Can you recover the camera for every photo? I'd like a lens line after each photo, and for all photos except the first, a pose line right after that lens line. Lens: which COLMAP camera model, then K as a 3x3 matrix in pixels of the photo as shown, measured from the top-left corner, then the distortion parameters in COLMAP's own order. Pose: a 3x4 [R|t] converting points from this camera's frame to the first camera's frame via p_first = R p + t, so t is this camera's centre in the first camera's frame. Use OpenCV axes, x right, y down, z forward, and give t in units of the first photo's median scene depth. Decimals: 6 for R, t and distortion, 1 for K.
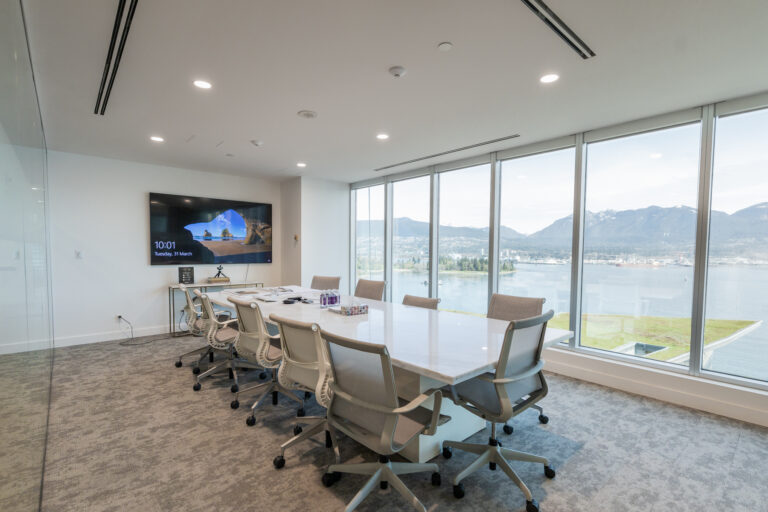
lens RADIAL K [[362.4, 0, 382.7], [0, 362.4, 269.1], [0, 0, 1]] dist [0.002290, 0.000317]
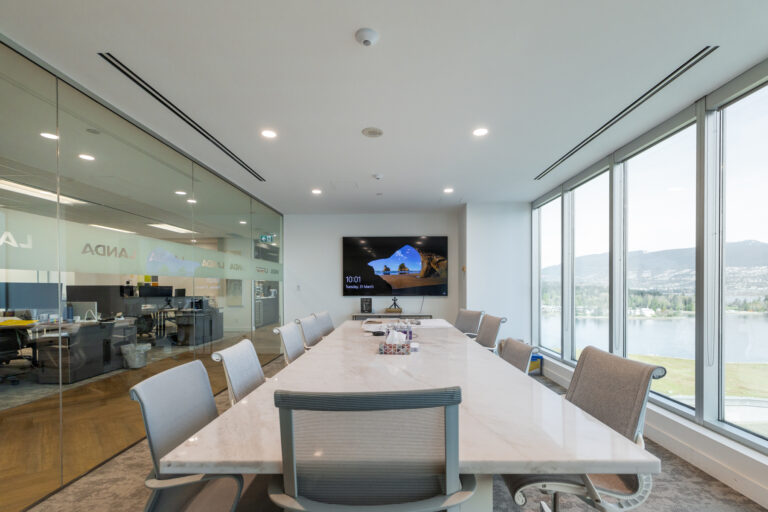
lens RADIAL K [[349.1, 0, 386.1], [0, 349.1, 288.4], [0, 0, 1]] dist [0.001329, -0.000041]
pose [[0.736011, -0.006405, -0.676940, 0.239533], [-0.026849, 0.998892, -0.038642, 0.004531], [0.676437, 0.046616, 0.735024, 0.215899]]
